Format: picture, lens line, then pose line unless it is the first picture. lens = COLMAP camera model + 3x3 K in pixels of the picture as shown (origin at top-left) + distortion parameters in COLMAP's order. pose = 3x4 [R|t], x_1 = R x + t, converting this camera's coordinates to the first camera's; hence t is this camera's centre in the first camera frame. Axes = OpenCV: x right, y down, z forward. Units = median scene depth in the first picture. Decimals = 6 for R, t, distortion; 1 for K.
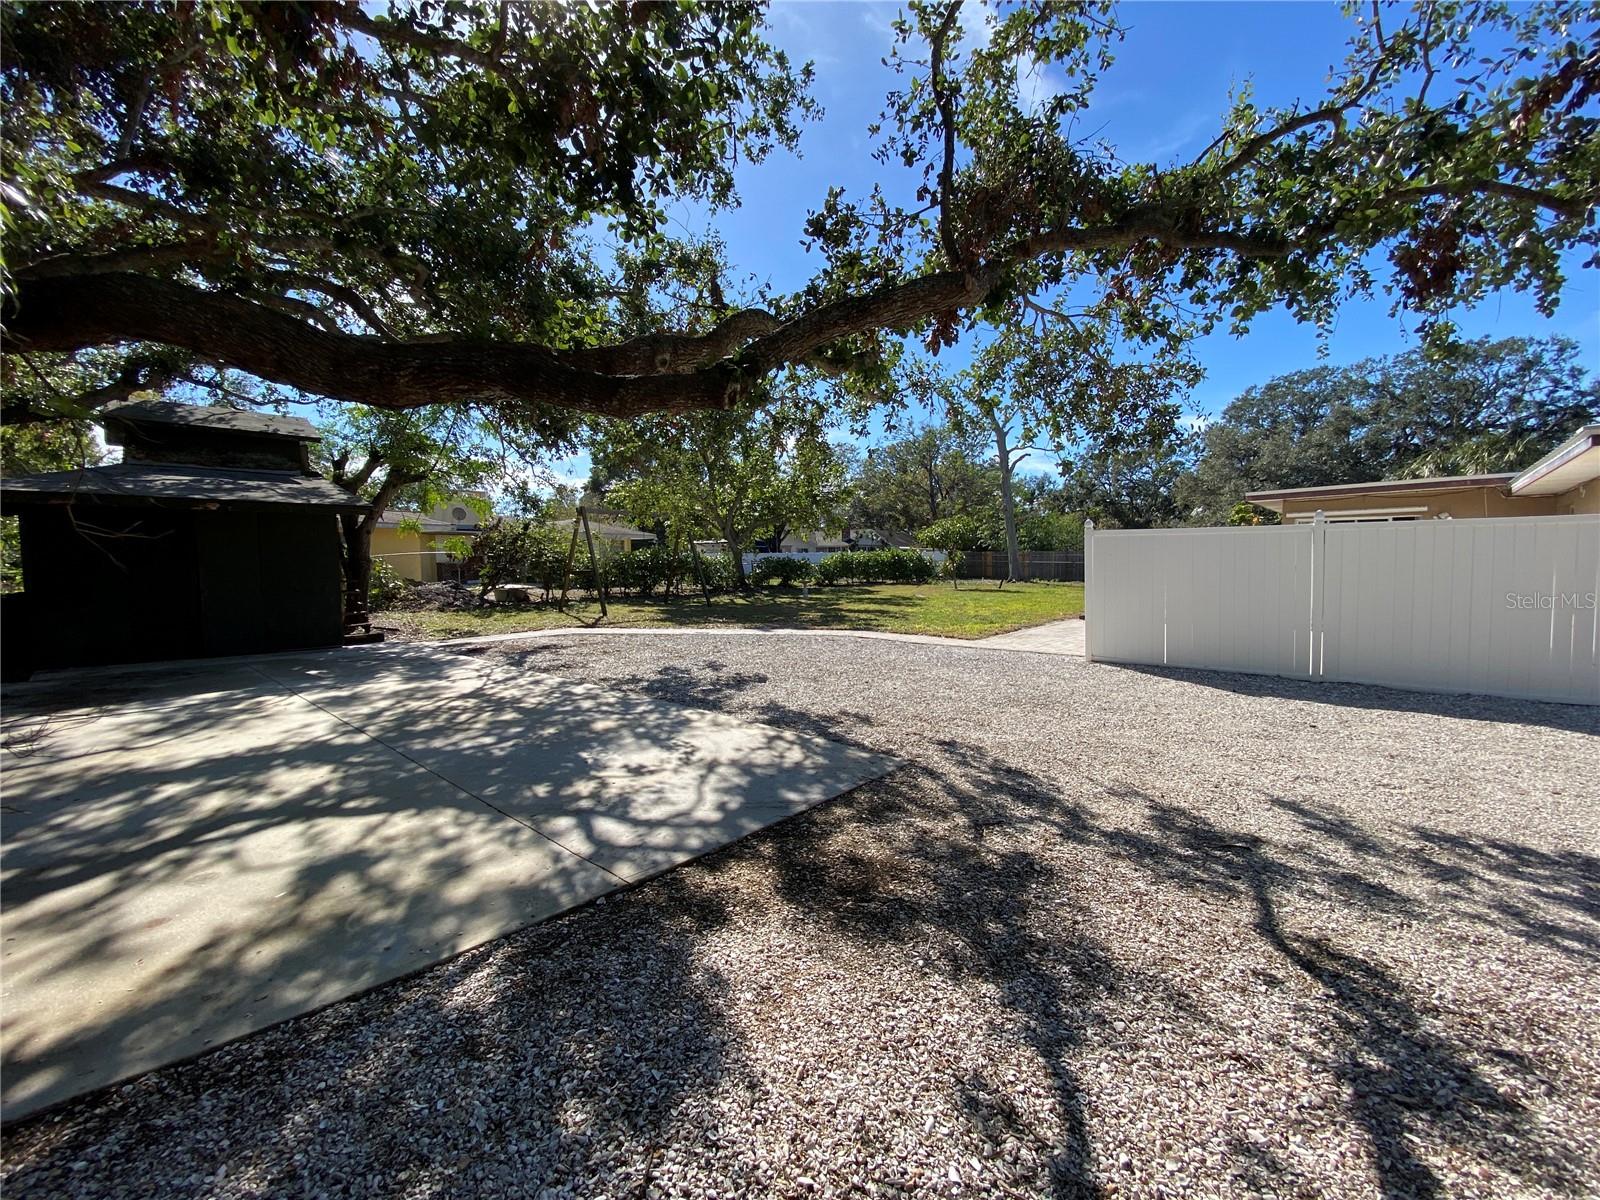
lens RADIAL K [[664.3, 0, 800.0], [0, 664.3, 600.0], [0, 0, 1]] dist [0.049618, -0.026995]
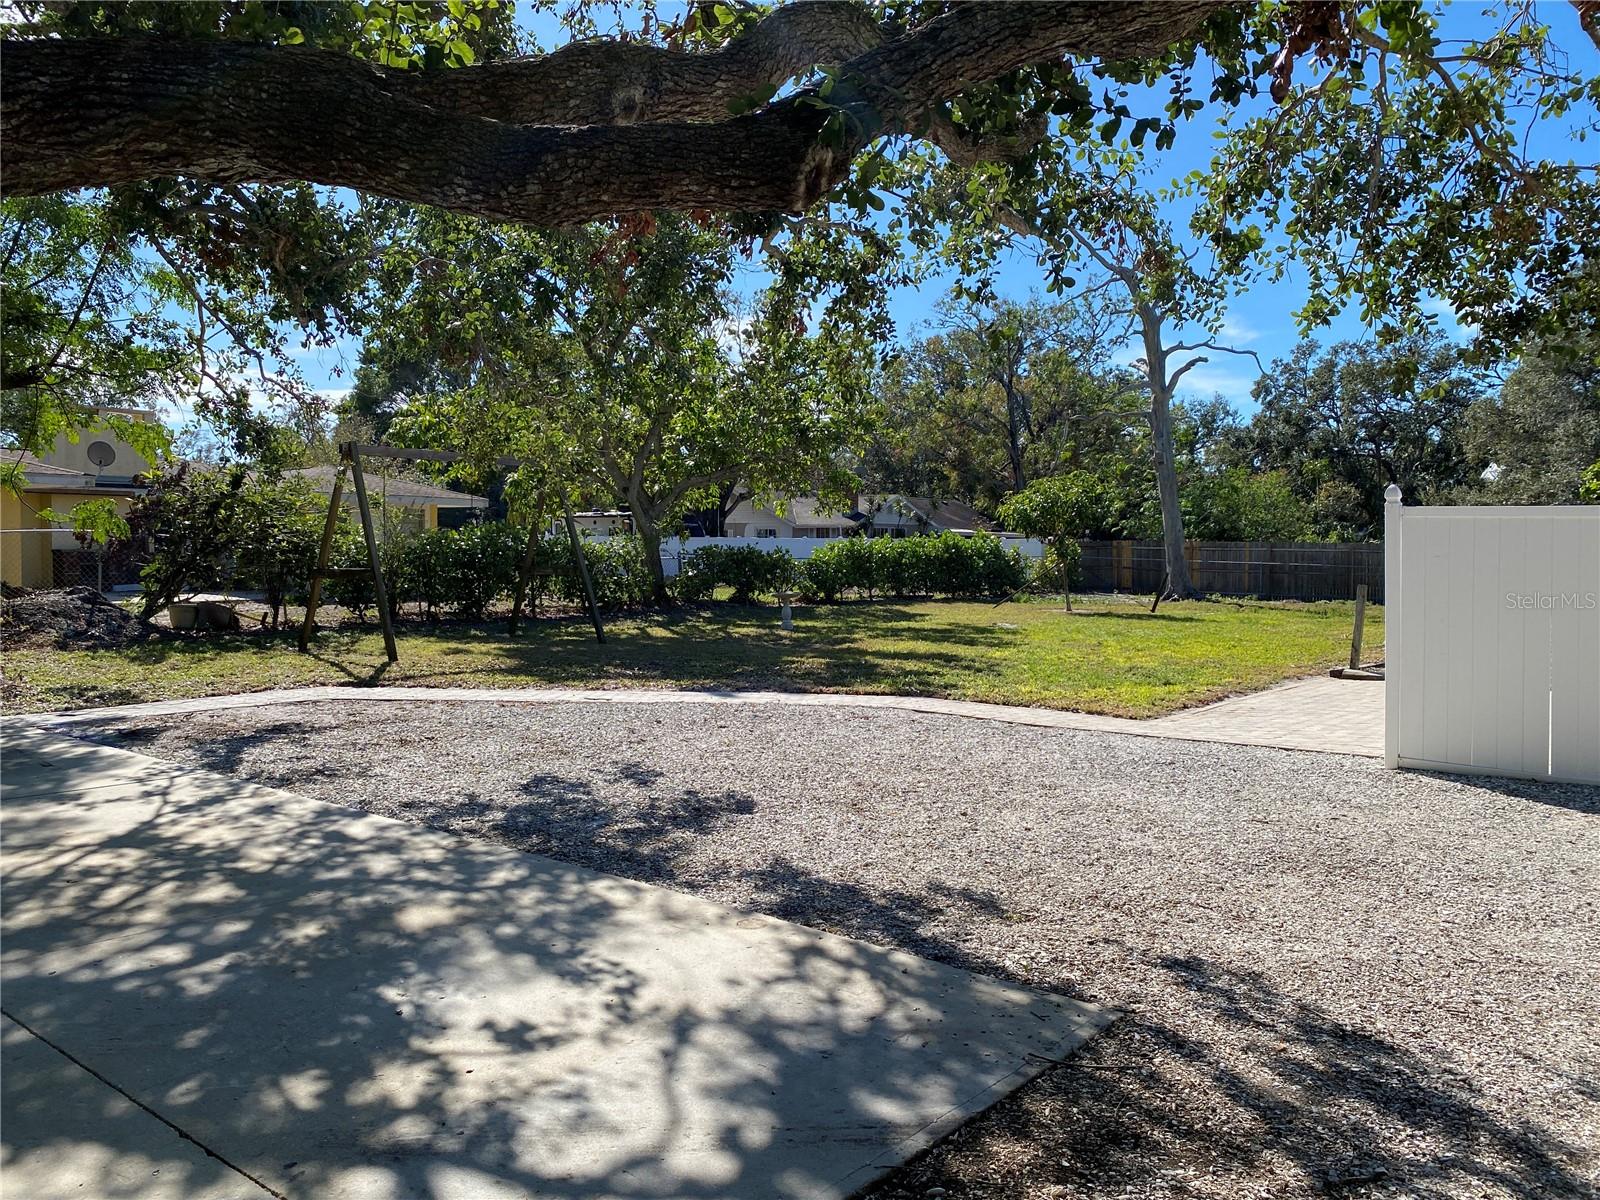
lens RADIAL K [[1250.5, 0, 800.0], [0, 1250.5, 600.0], [0, 0, 1]] dist [-0.015612, 0.049103]
pose [[0.998934, 0.010715, 0.044897, -0.056614], [-0.009831, 0.999754, -0.019870, -0.011800], [-0.045099, 0.019407, 0.998794, 0.093187]]
